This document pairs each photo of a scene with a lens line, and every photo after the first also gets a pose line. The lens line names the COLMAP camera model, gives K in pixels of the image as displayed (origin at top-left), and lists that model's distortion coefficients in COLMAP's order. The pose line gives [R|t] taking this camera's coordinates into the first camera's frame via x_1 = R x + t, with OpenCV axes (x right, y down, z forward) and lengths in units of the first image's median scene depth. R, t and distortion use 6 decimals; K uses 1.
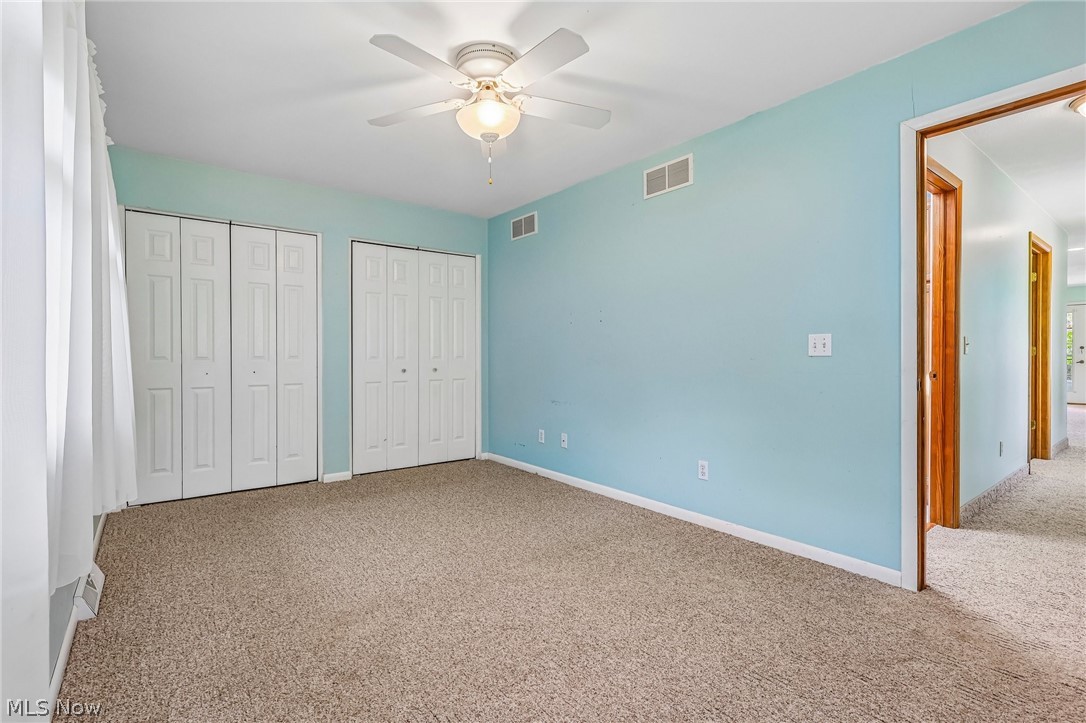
lens RADIAL K [[496.0, 0, 564.8], [0, 496.0, 359.4], [0, 0, 1]] dist [-0.003542, -0.000382]
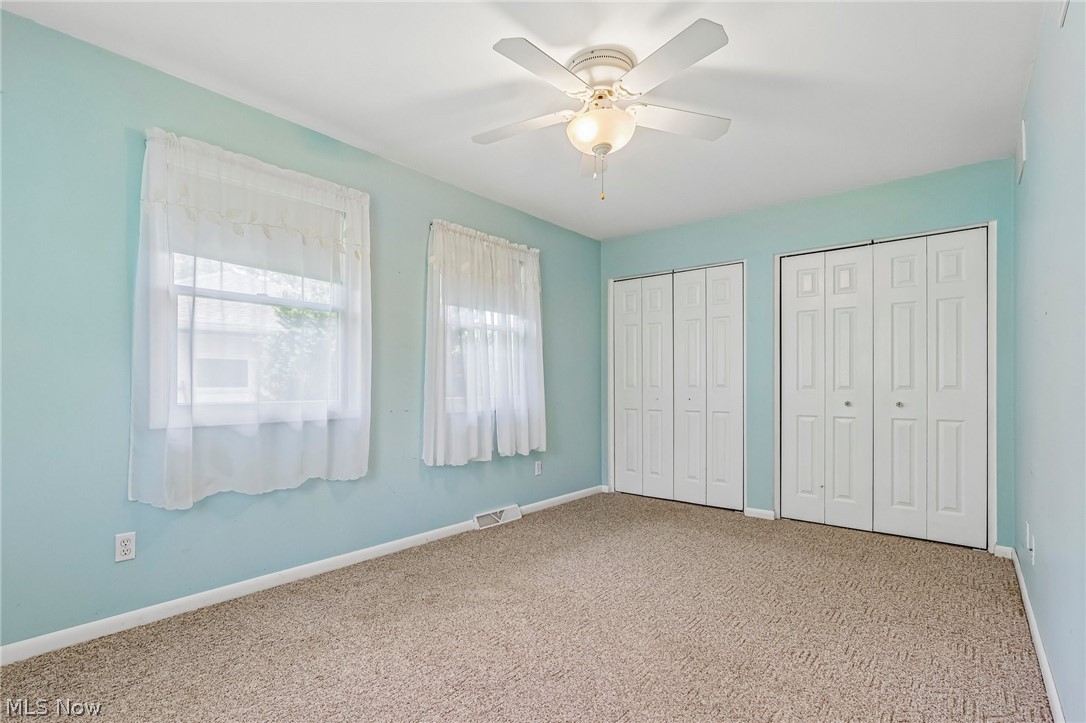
lens RADIAL K [[541.0, 0, 543.4], [0, 541.0, 386.3], [0, 0, 1]] dist [-0.001312, -0.000158]
pose [[0.182724, 0.003009, -0.983160, 0.544877], [-0.010073, 0.999949, 0.001189, -0.001104], [0.983113, 0.009686, 0.182745, 0.468545]]
